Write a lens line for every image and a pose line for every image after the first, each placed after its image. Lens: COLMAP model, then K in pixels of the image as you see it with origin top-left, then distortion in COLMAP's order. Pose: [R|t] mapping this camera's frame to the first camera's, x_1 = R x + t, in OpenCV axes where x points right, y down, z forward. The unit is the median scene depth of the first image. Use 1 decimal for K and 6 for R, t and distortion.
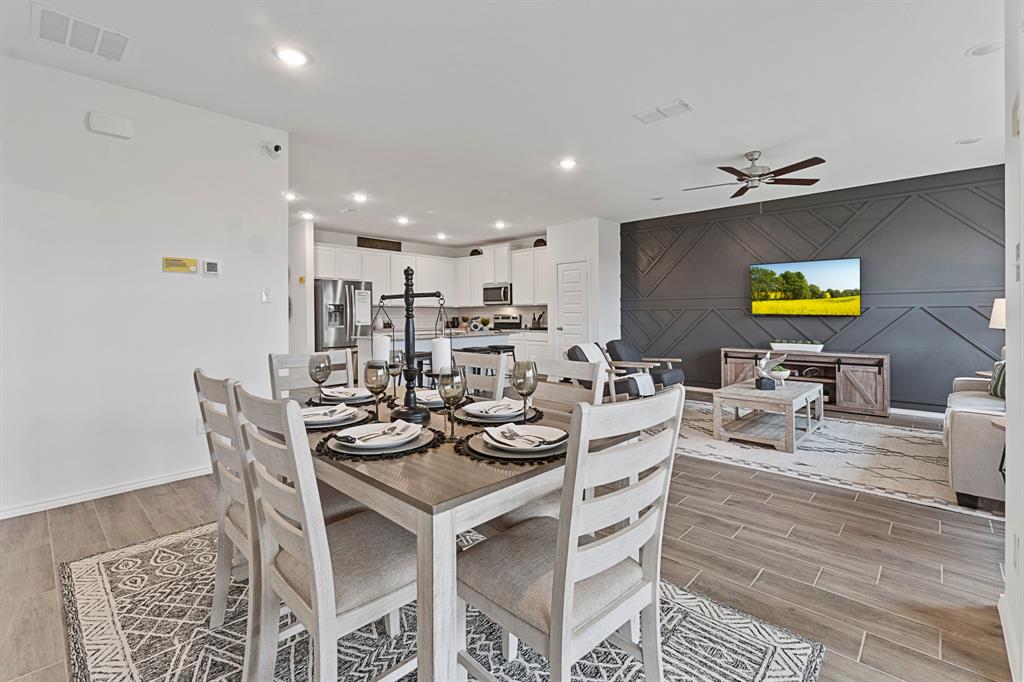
lens RADIAL K [[458.9, 0, 512.2], [0, 458.9, 313.4], [0, 0, 1]] dist [-0.000509, 0.000202]
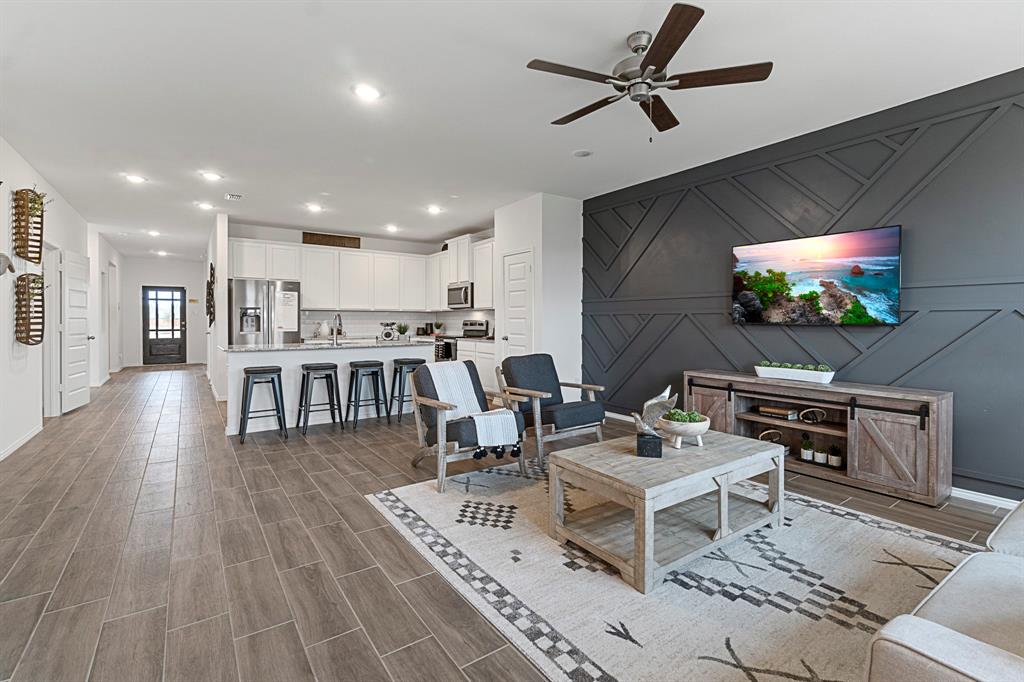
lens RADIAL K [[461.8, 0, 513.1], [0, 461.8, 324.8], [0, 0, 1]] dist [-0.000720, -0.000278]
pose [[0.980009, 0.006619, -0.198841, 0.362853], [-0.004104, 0.999906, 0.013061, -0.000465], [0.198909, -0.011984, 0.979945, 0.299936]]
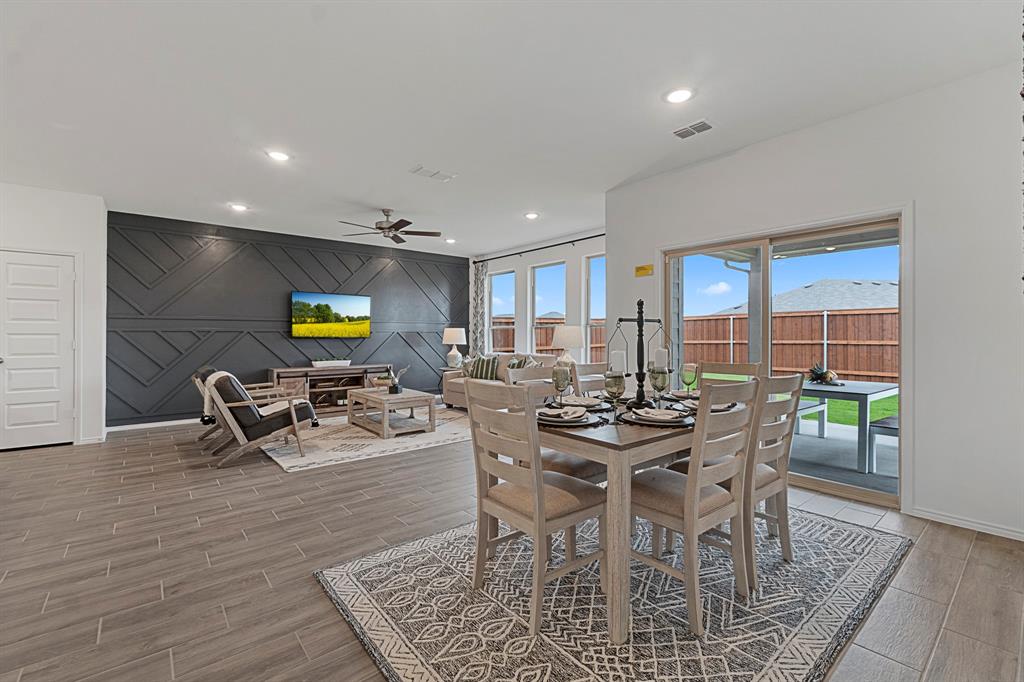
lens RADIAL K [[446.6, 0, 507.2], [0, 446.6, 338.2], [0, 0, 1]] dist [-0.001425, -0.000171]
pose [[0.128539, -0.001637, 0.991703, -0.493067], [-0.000065, 0.999999, 0.001660, 0.004000], [-0.991704, -0.000278, 0.128538, 0.375732]]
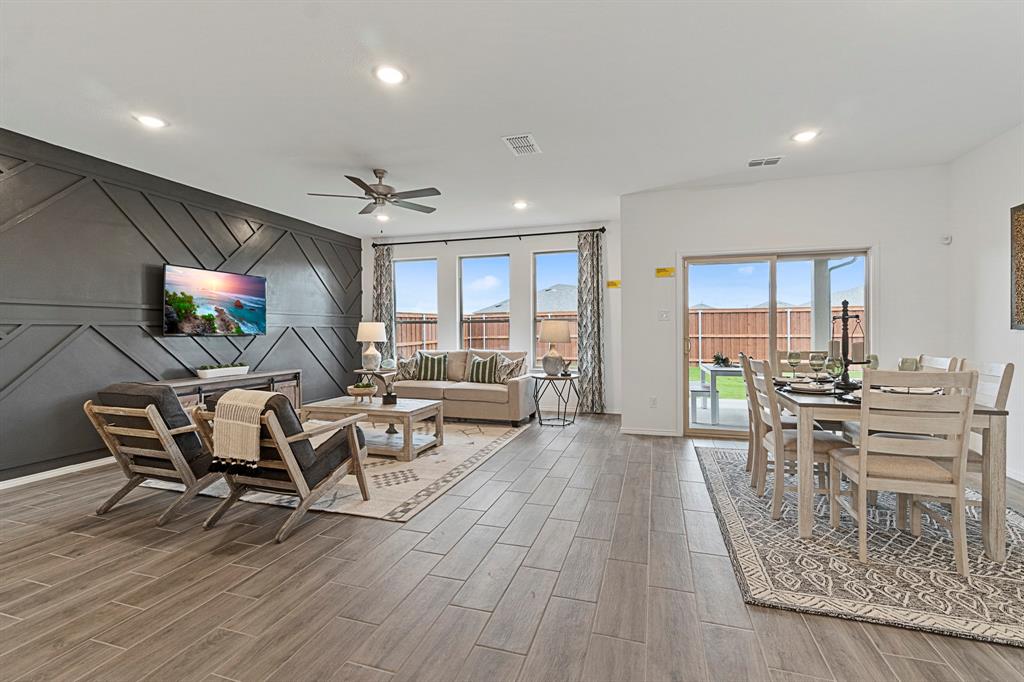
lens RADIAL K [[454.5, 0, 512.0], [0, 454.5, 341.0], [0, 0, 1]] dist [-0.001673, -0.000192]
pose [[-0.434466, -0.013105, 0.900593, -0.367239], [0.005395, 0.999838, 0.017152, 0.004627], [-0.900672, 0.012311, -0.434325, 0.867548]]
